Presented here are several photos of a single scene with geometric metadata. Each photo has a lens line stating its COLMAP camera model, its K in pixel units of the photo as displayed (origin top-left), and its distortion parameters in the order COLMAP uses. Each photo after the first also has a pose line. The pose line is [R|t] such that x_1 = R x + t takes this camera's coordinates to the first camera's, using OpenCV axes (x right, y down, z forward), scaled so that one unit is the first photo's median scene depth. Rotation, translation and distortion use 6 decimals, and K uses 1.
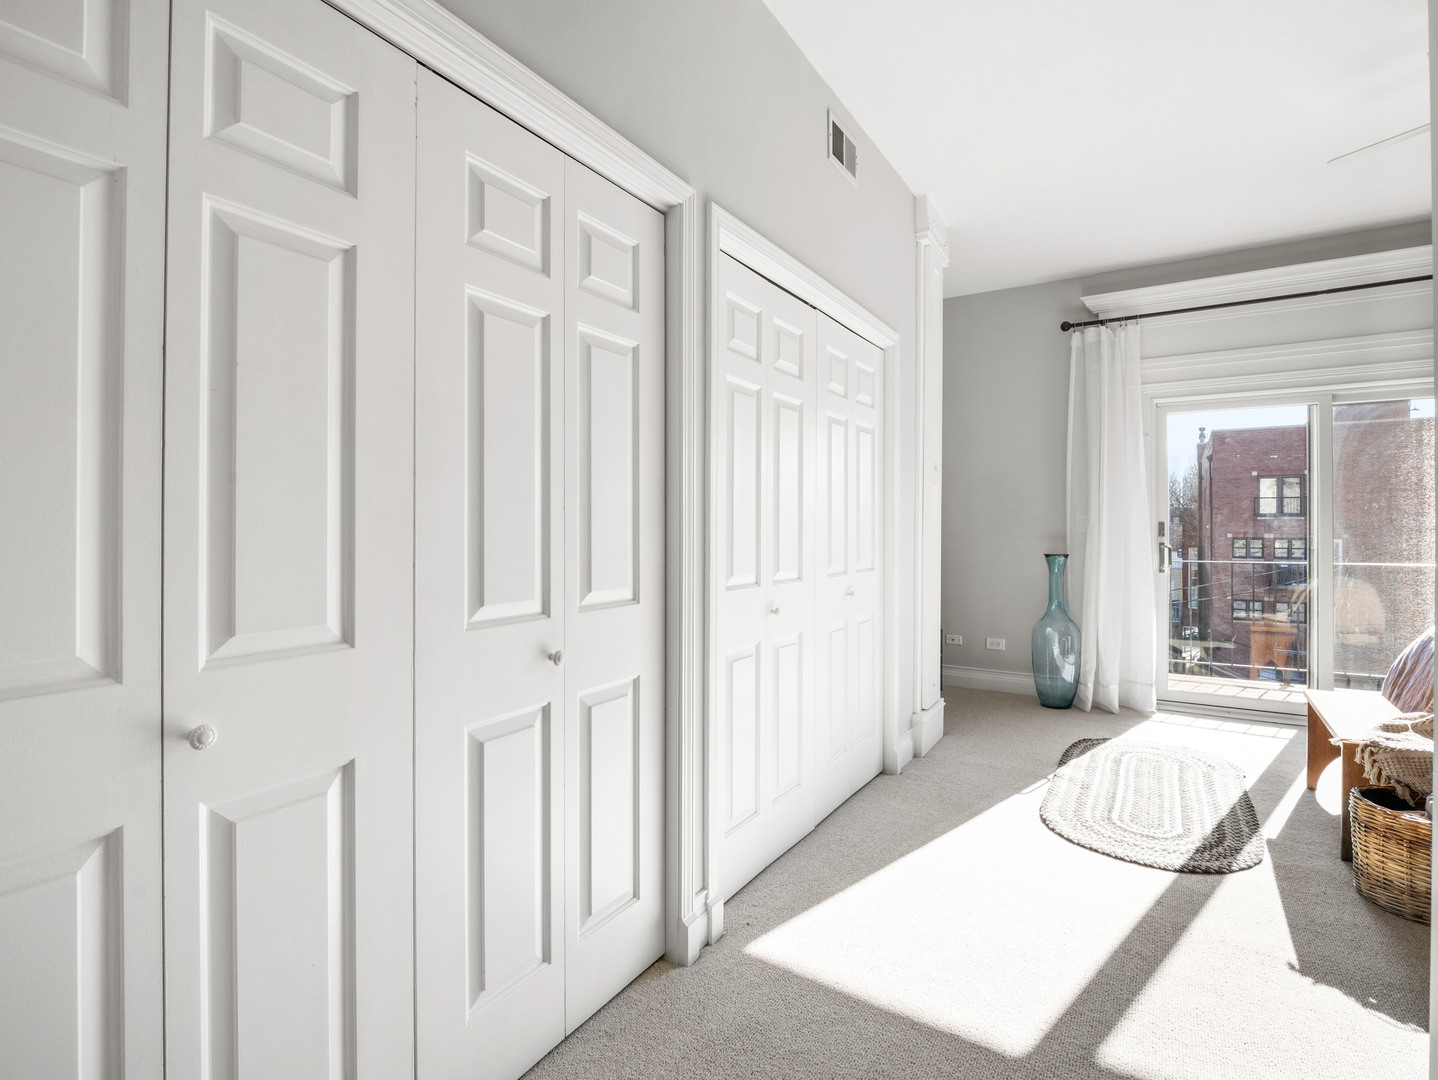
lens RADIAL K [[701.0, 0, 724.8], [0, 701.0, 524.1], [0, 0, 1]] dist [-0.004703, -0.007565]
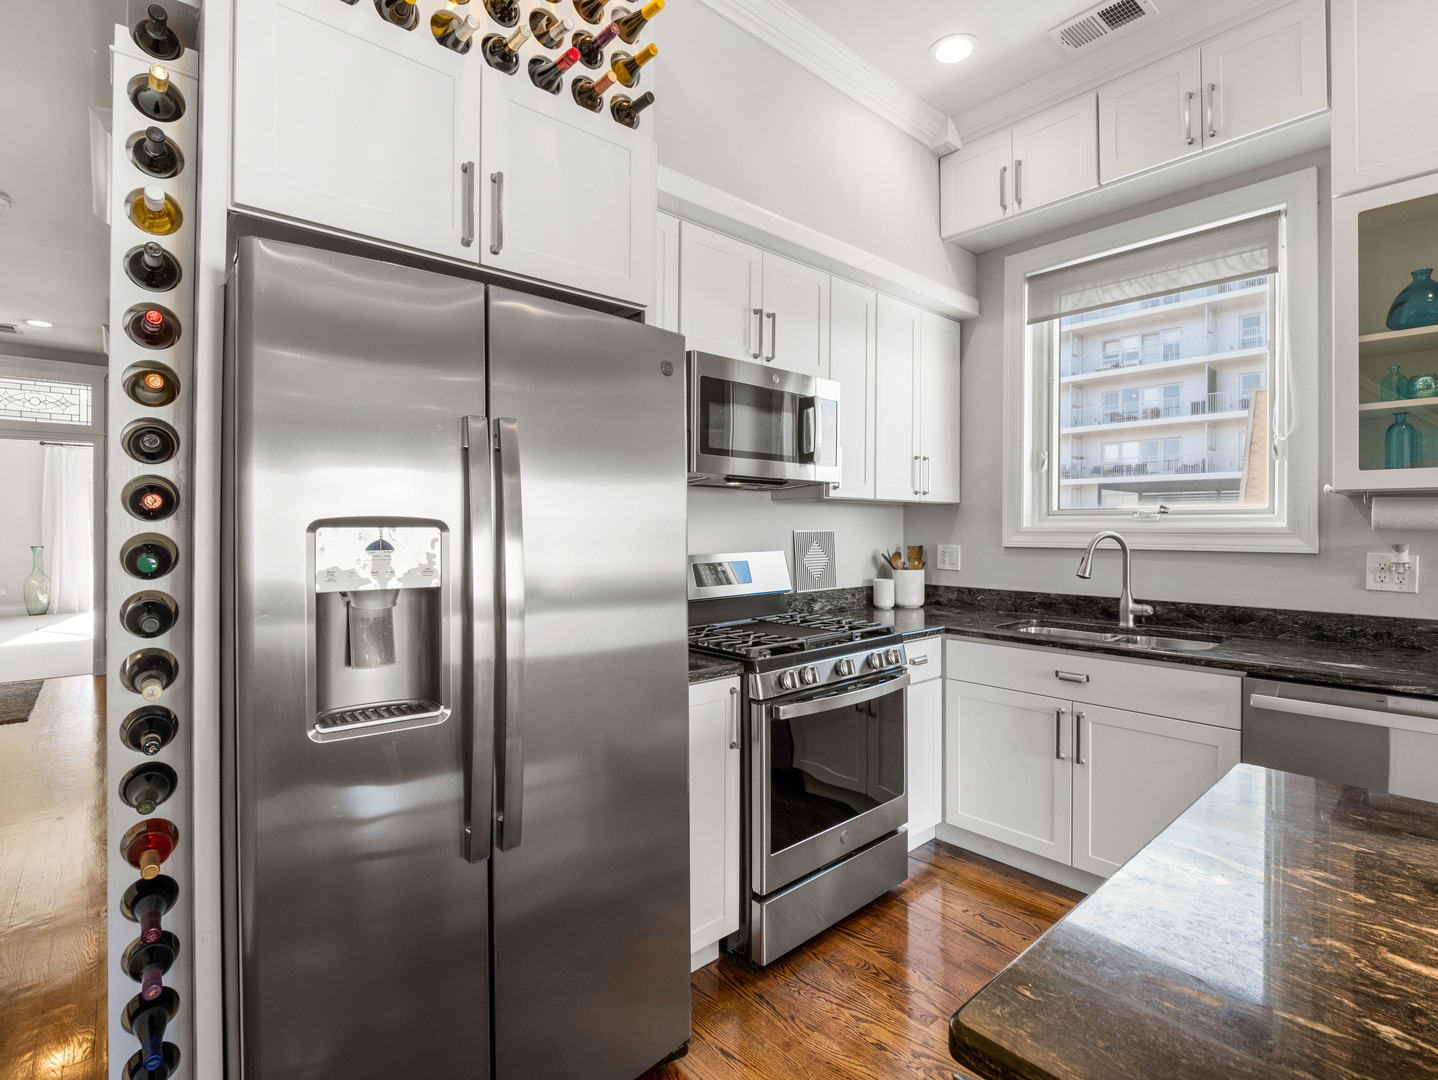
lens RADIAL K [[696.6, 0, 724.4], [0, 696.6, 530.8], [0, 0, 1]] dist [-0.005141, -0.007568]
pose [[0.281881, -0.005288, 0.959435, -1.384095], [-0.007756, 0.999940, 0.007791, -0.053125], [-0.959418, -0.009638, 0.281823, -2.346128]]
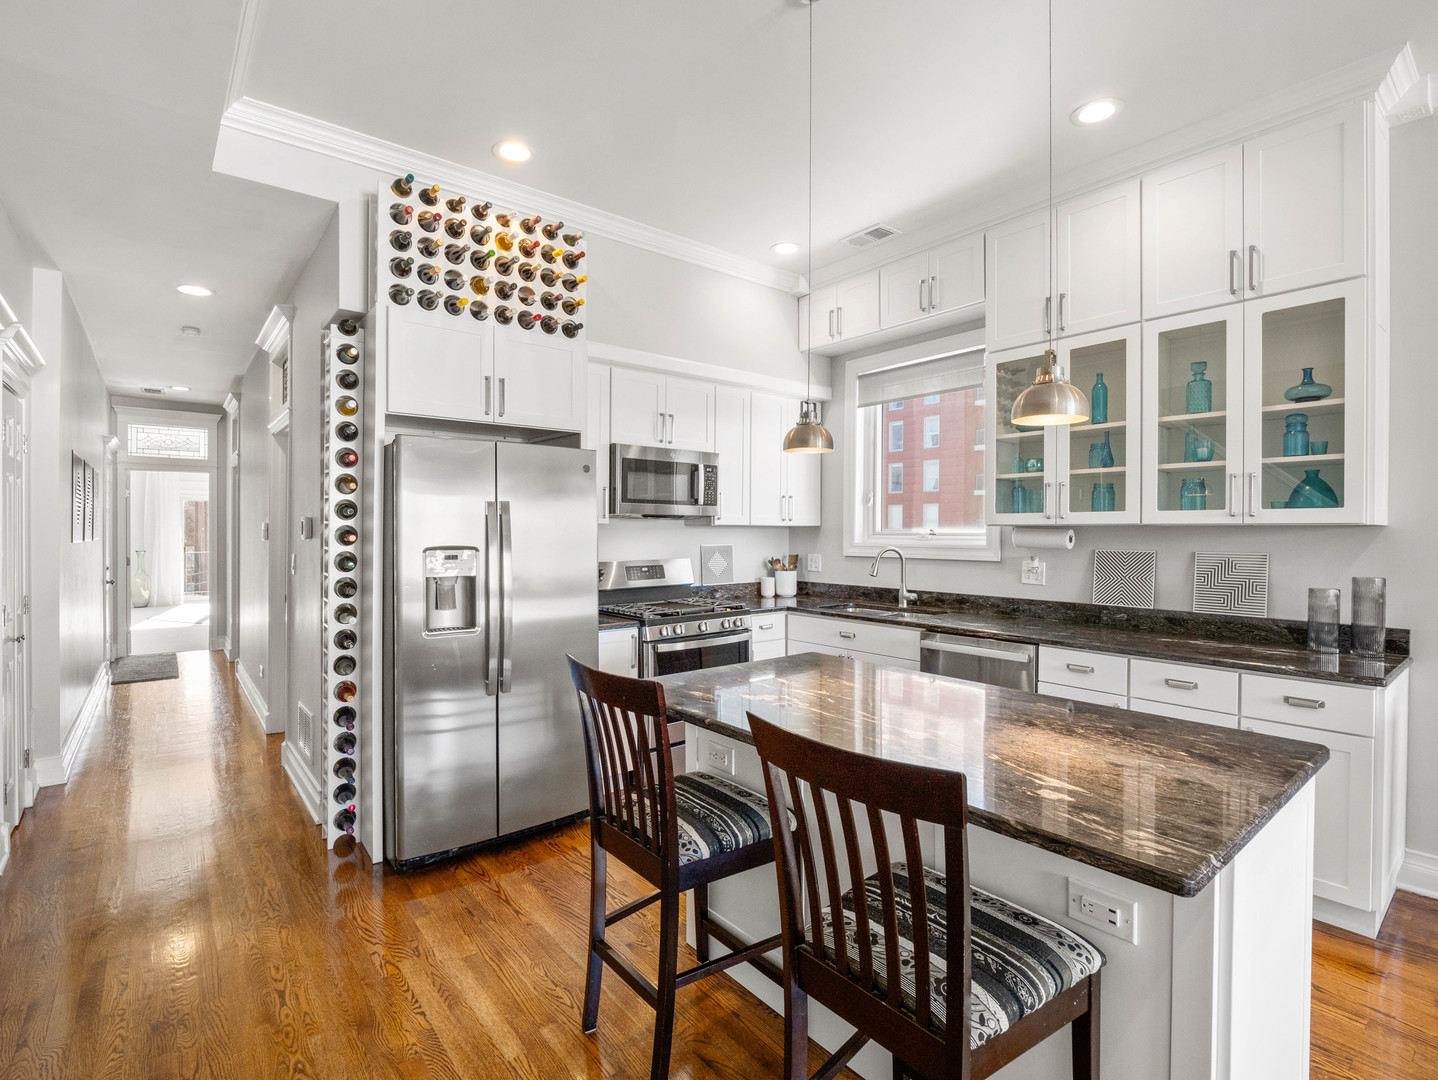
lens RADIAL K [[690.5, 0, 717.7], [0, 690.5, 537.4], [0, 0, 1]] dist [-0.012847, -0.001219]
pose [[0.321669, -0.008721, 0.946812, -1.778677], [-0.008709, 0.999888, 0.012168, -0.078787], [-0.946812, -0.012160, 0.321557, -2.651112]]
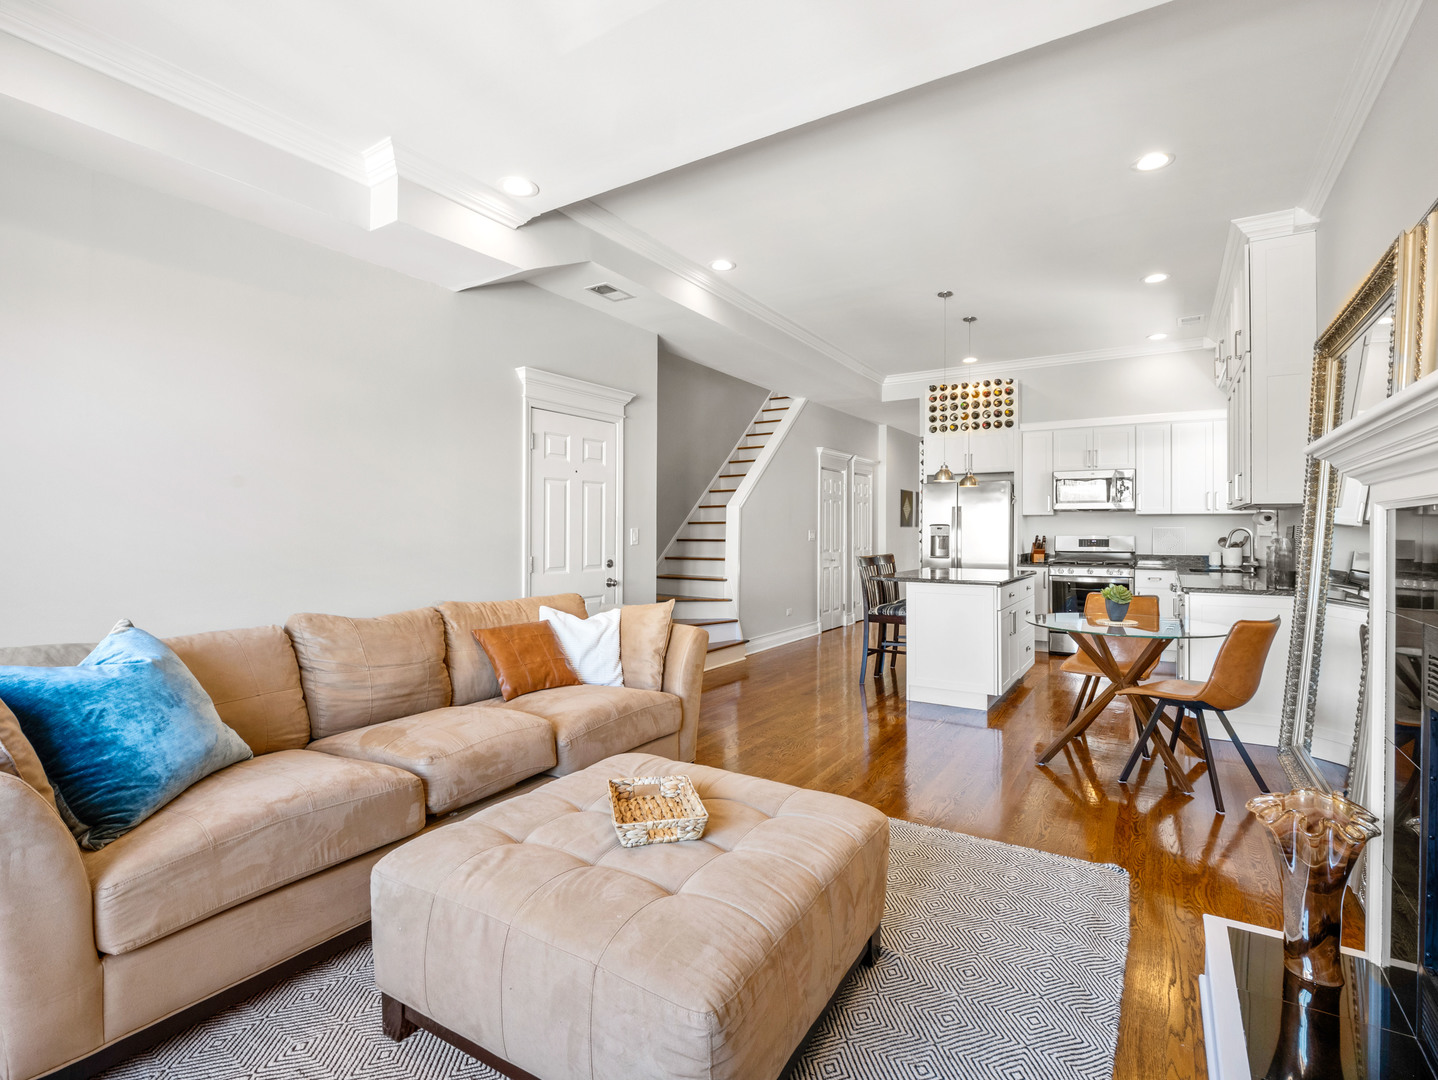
lens RADIAL K [[701.5, 0, 719.1], [0, 701.5, 528.2], [0, 0, 1]] dist [0.010936, -0.018989]
pose [[0.999962, 0.002169, -0.008450, -1.775874], [-0.002132, 0.999988, 0.004347, -0.051298], [0.008460, -0.004329, 0.999955, -4.304702]]
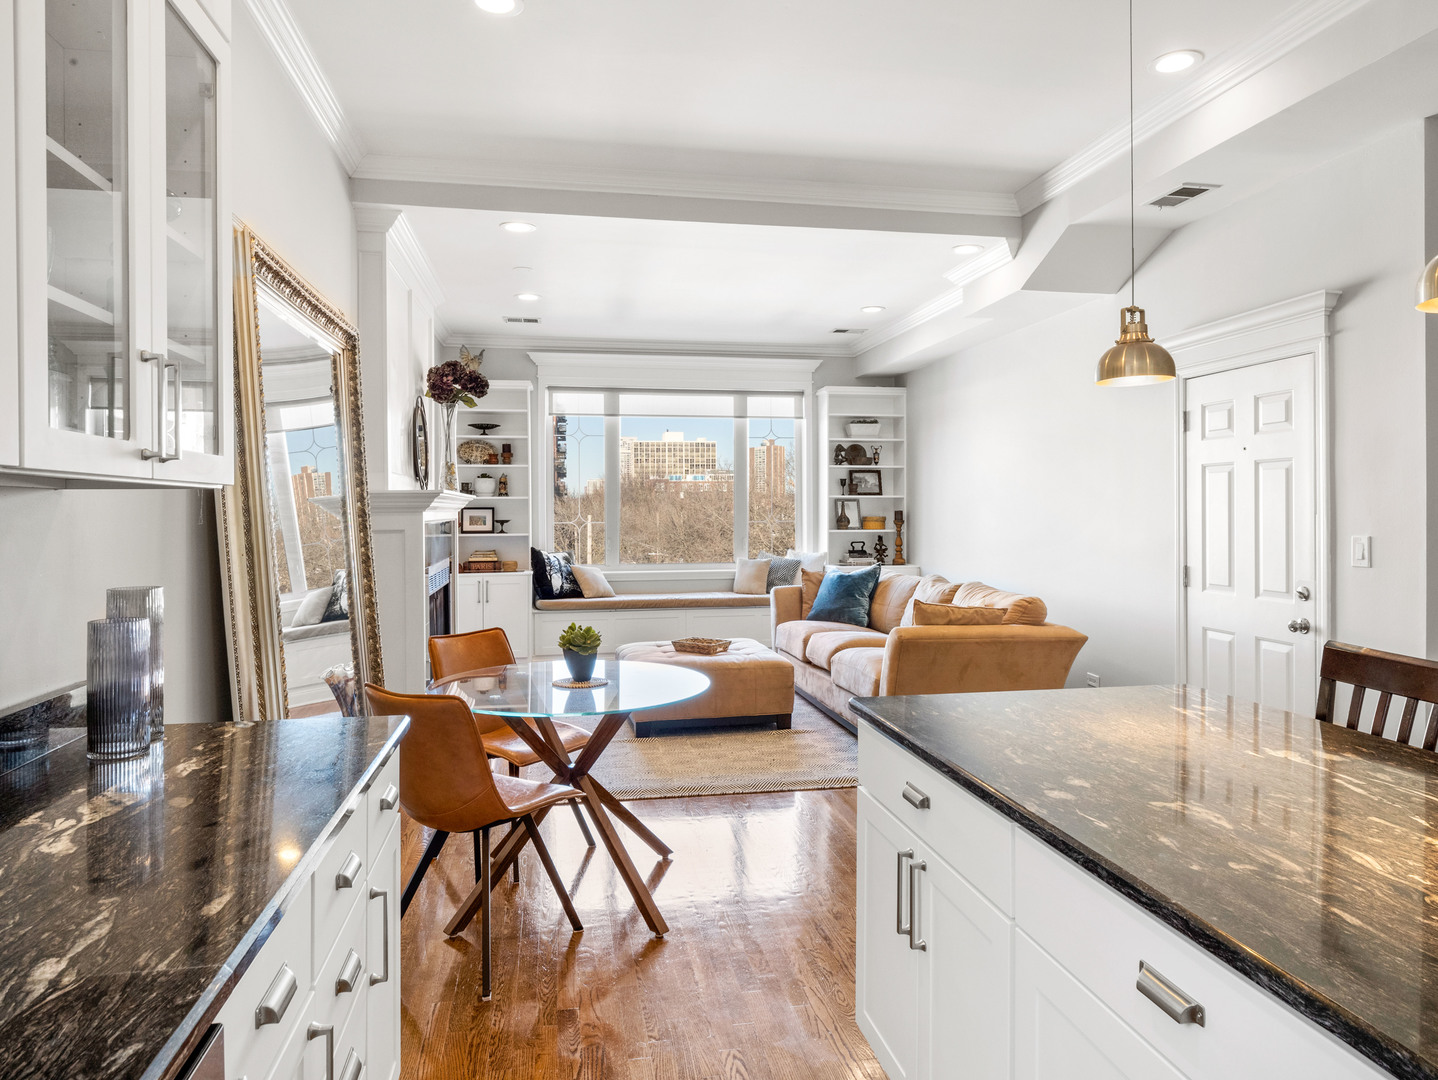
lens RADIAL K [[903.7, 0, 716.7], [0, 903.7, 526.5], [0, 0, 1]] dist [-0.003731, -0.000303]
pose [[-0.742866, 0.013291, -0.669308, -0.731620], [0.007523, 0.999906, 0.011506, -0.069639], [0.669398, 0.003512, -0.742896, -2.466608]]
